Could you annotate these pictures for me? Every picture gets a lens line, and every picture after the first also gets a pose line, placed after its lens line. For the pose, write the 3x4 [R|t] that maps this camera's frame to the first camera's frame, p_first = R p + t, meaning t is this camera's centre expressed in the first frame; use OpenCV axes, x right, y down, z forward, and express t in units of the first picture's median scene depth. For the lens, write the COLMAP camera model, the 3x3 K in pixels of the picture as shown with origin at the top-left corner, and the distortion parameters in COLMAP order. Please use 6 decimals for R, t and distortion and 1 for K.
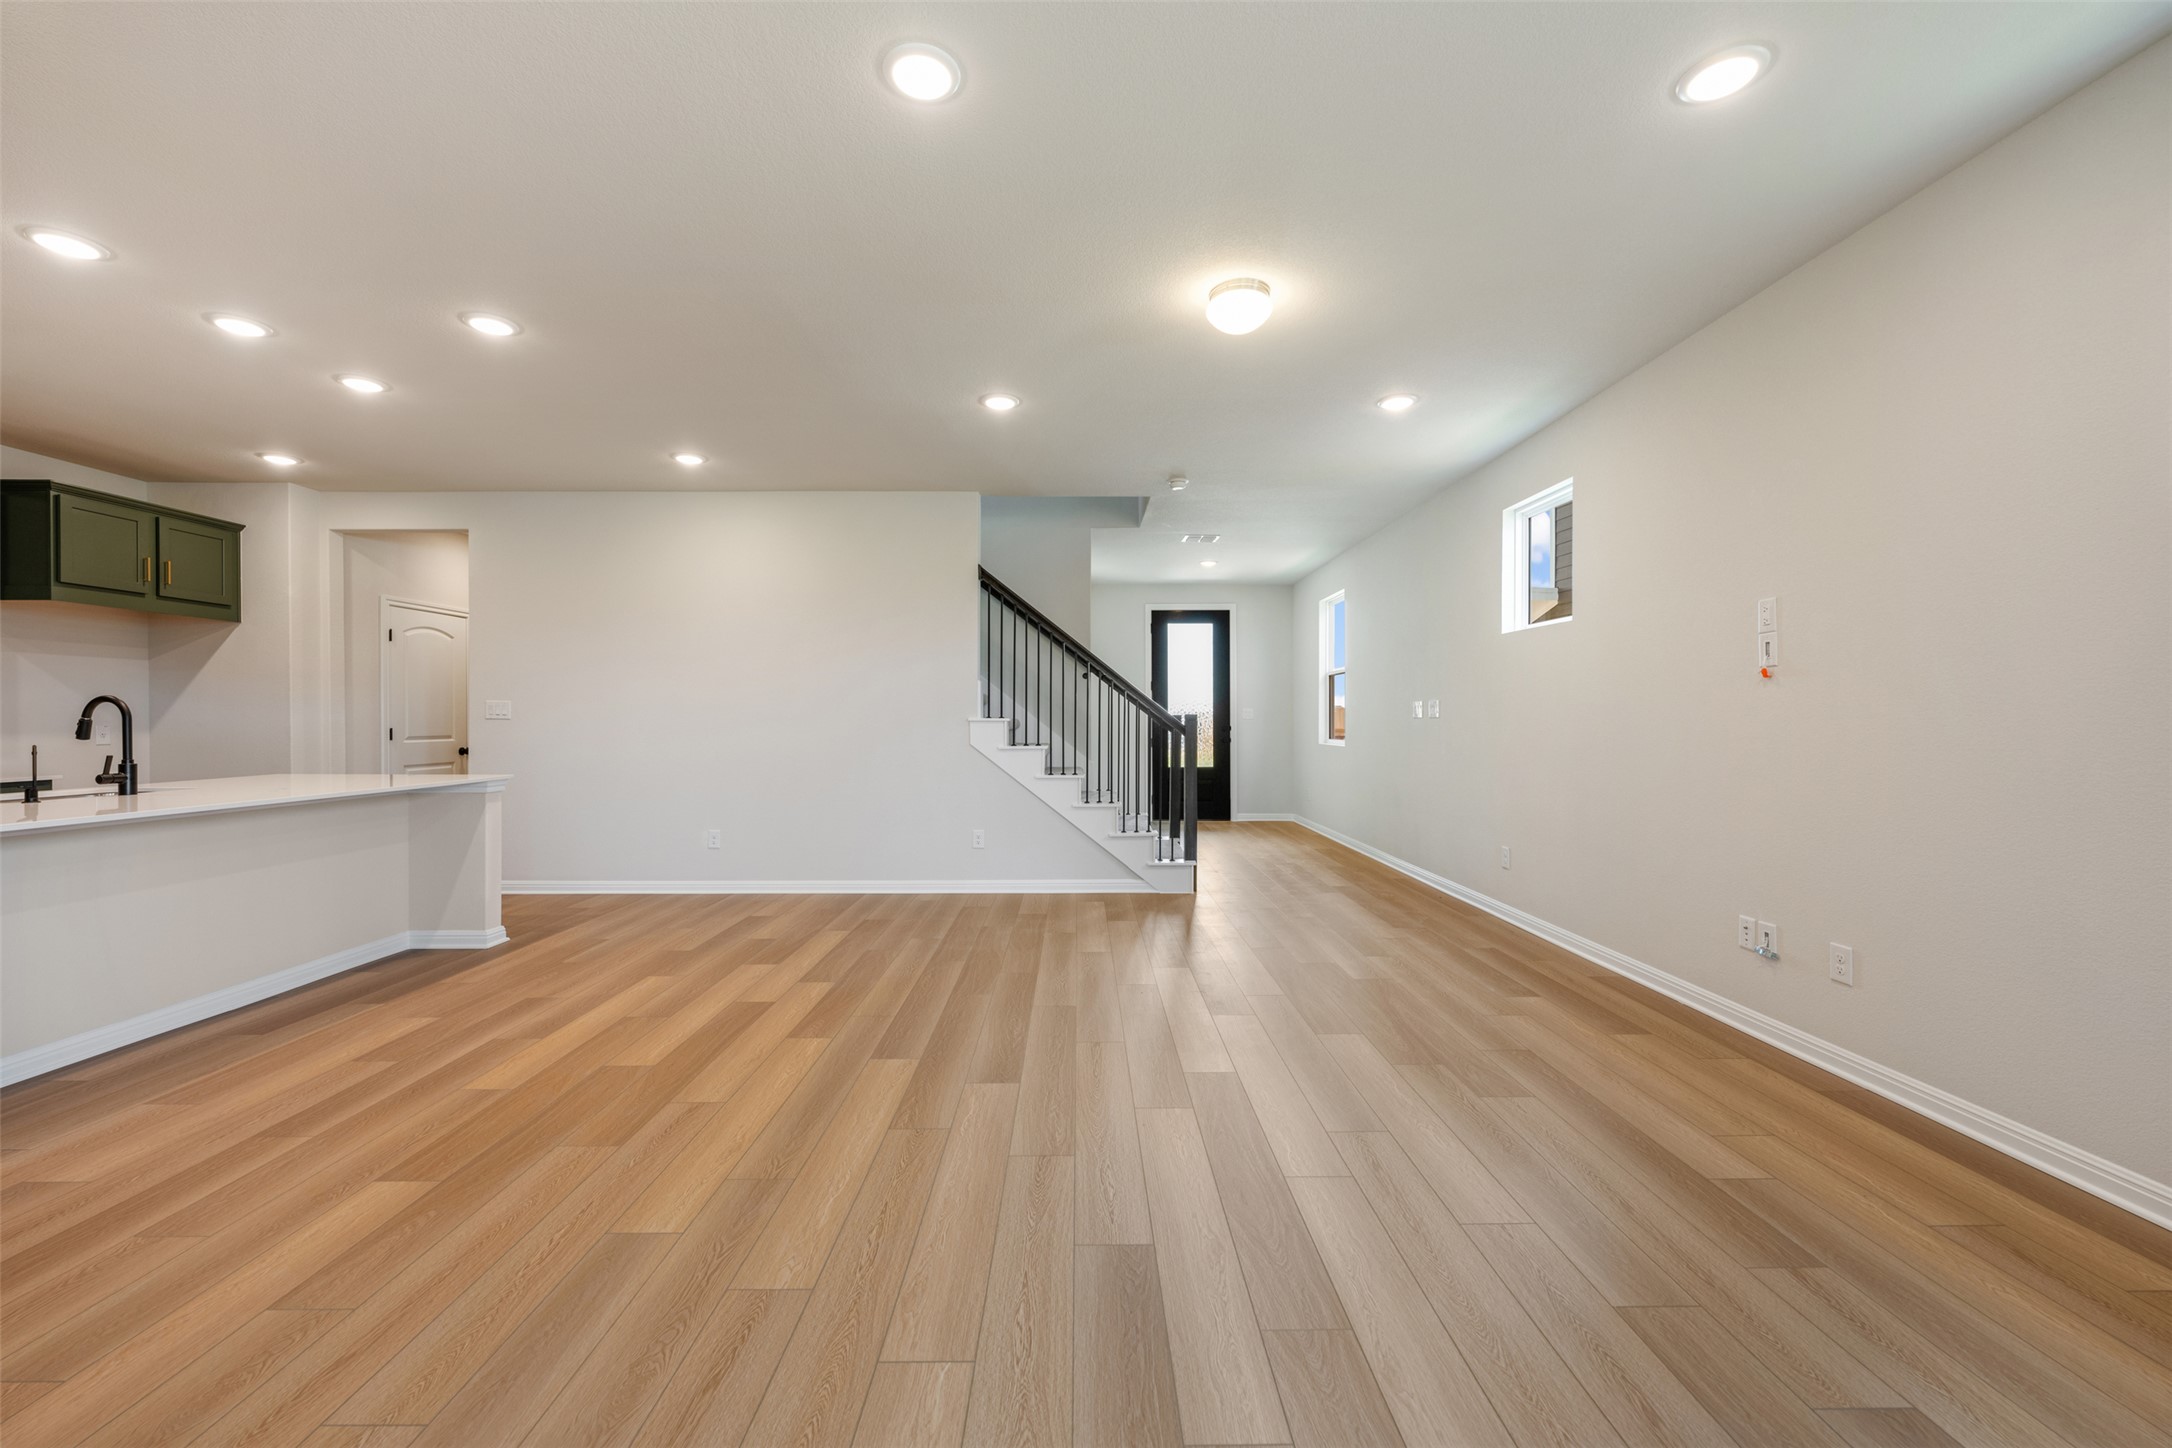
lens RADIAL K [[855.0, 0, 1086.0], [0, 855.0, 724.0], [0, 0, 1]] dist [-0.001323, -0.000099]
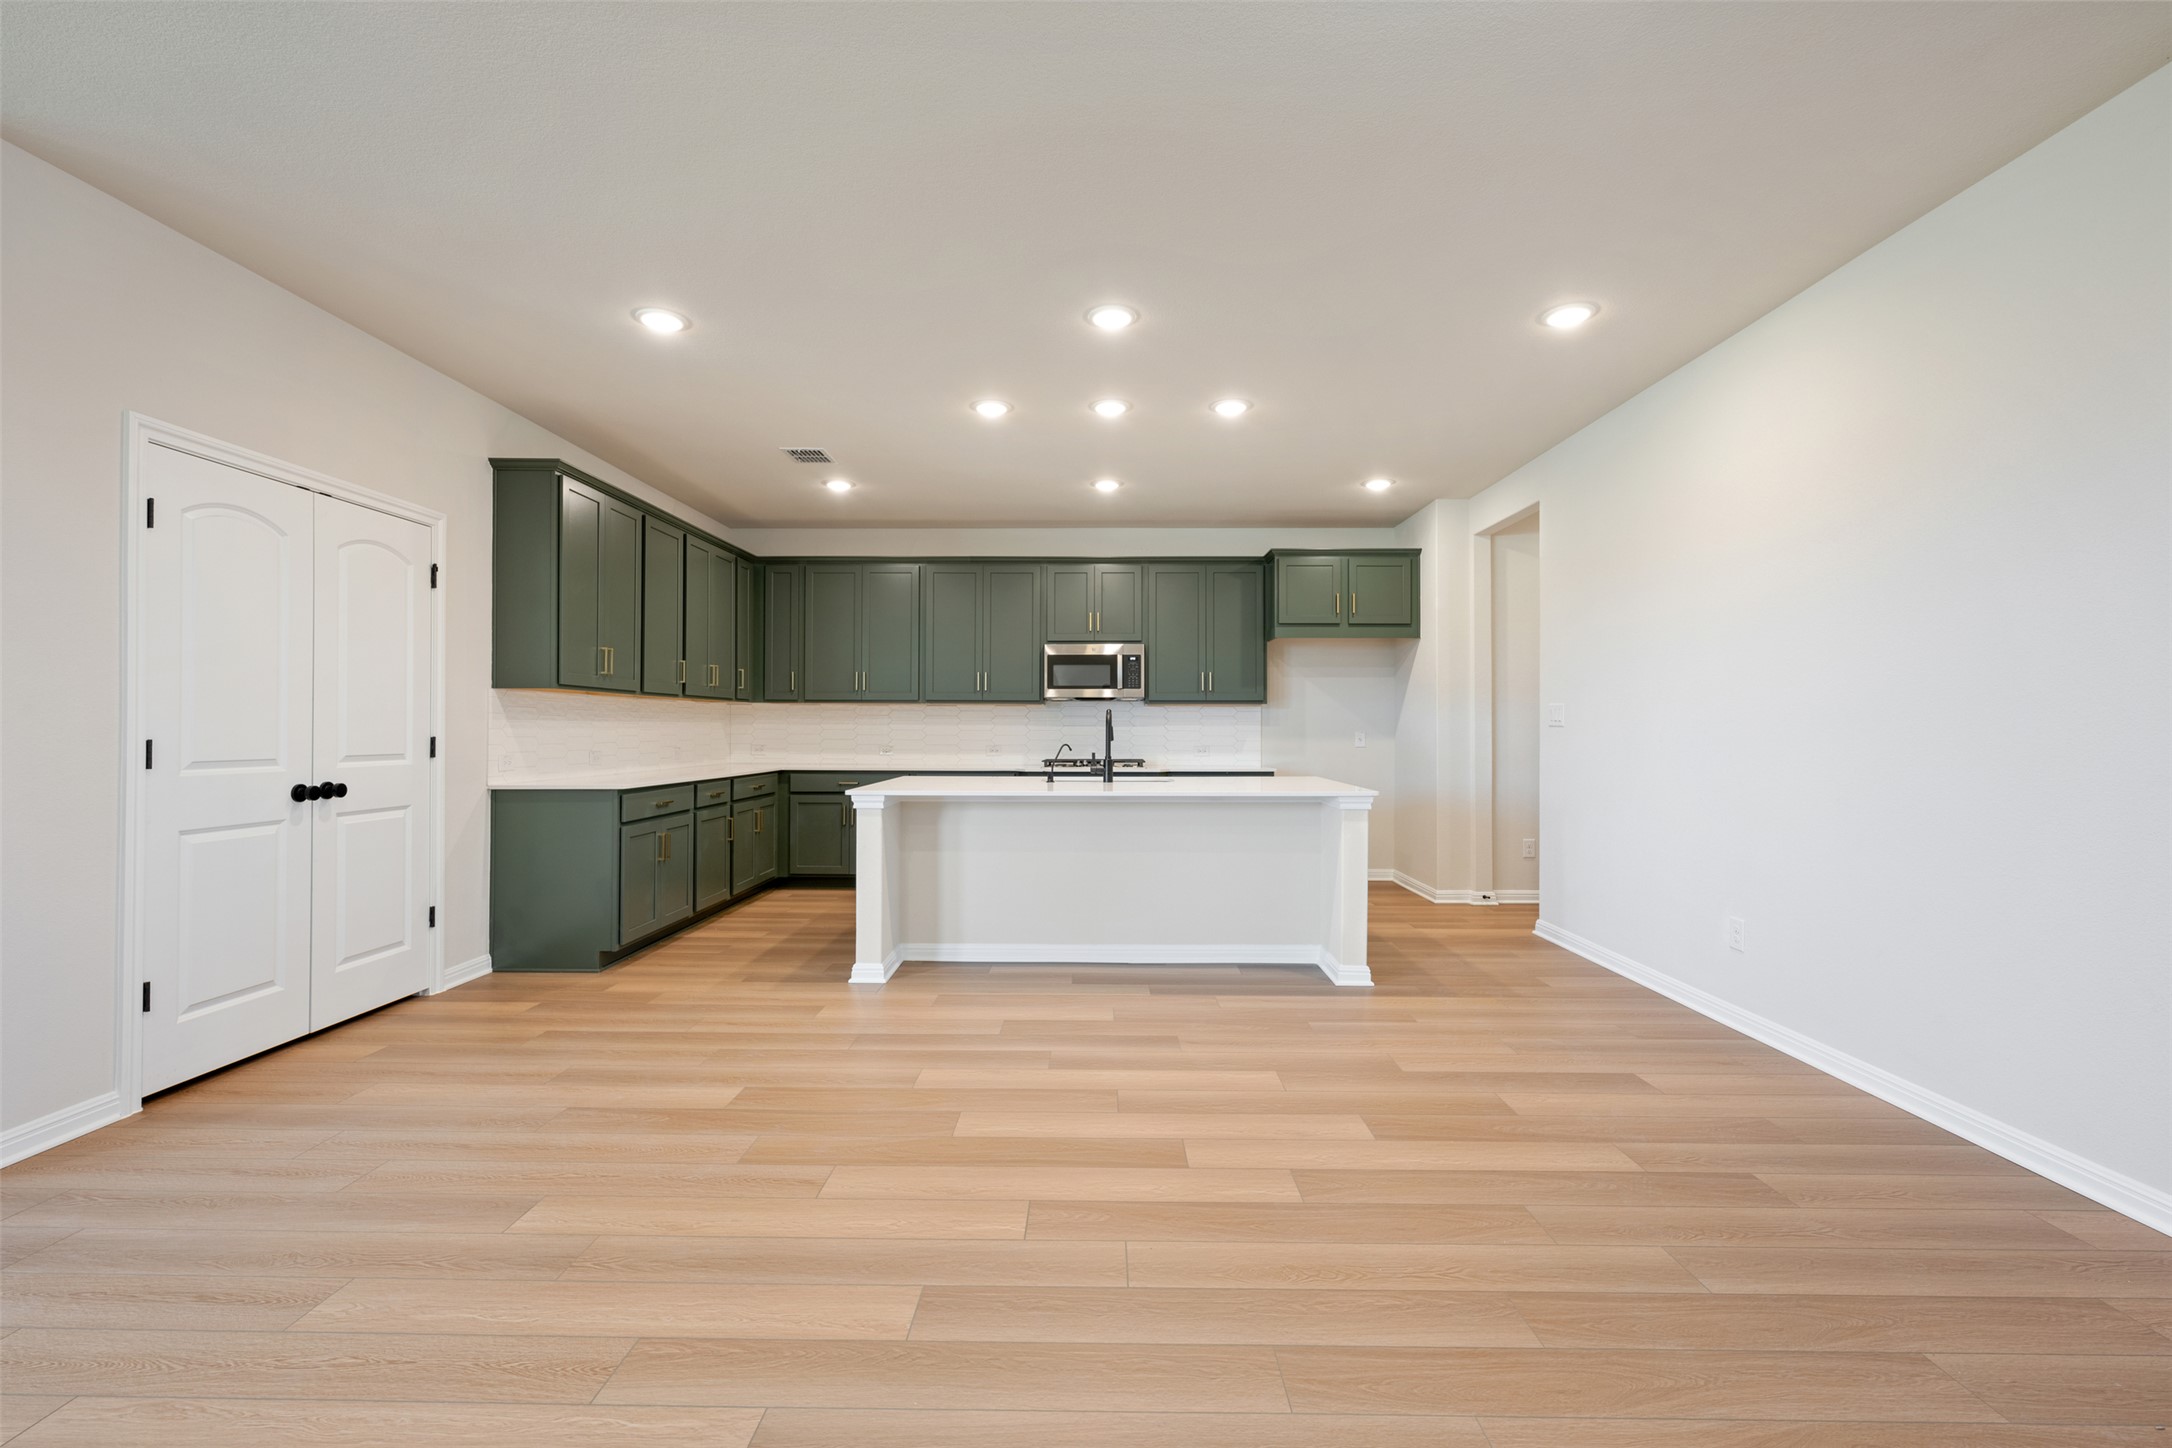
lens RADIAL K [[936.9, 0, 1086.0], [0, 936.9, 724.0], [0, 0, 1]] dist [-0.001248, -0.000082]
pose [[-0.022790, -0.003250, -0.999735, 0.362604], [-0.004331, 0.999986, -0.003152, -0.004671], [0.999731, 0.004258, -0.022804, 0.996322]]
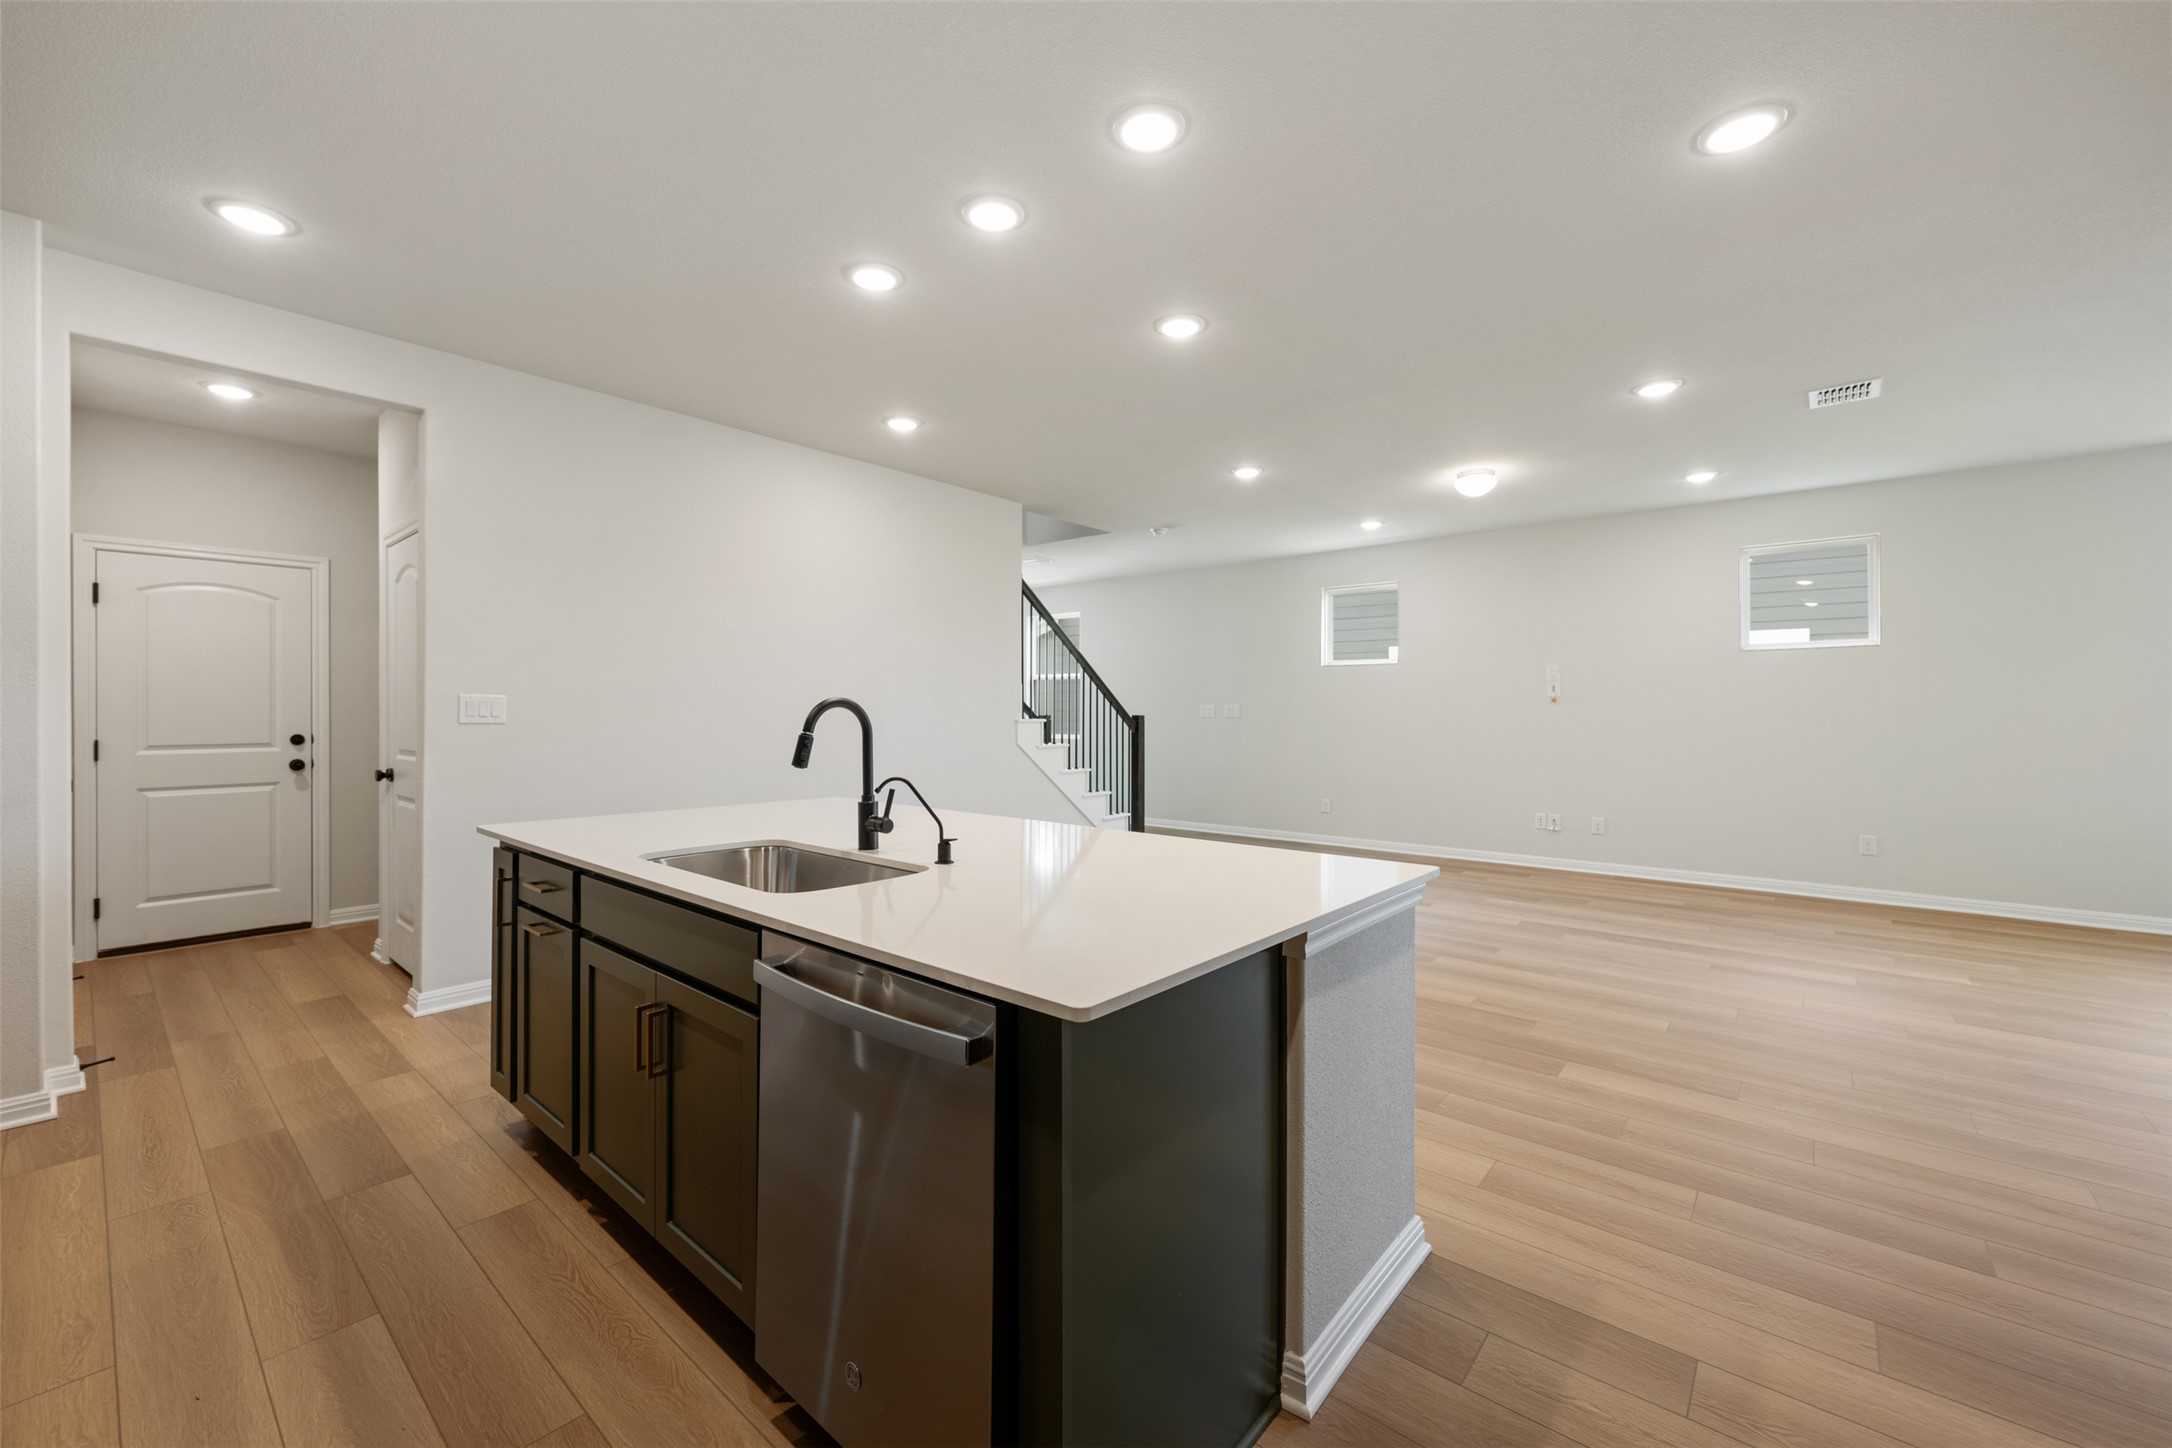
lens RADIAL K [[857.9, 0, 1081.9], [0, 857.9, 715.4], [0, 0, 1]] dist [-0.001223, -0.000134]
pose [[0.658487, -0.000480, 0.752592, -1.512687], [-0.001822, 0.999996, 0.002232, -0.021576], [-0.752590, -0.002841, 0.658484, 0.437186]]
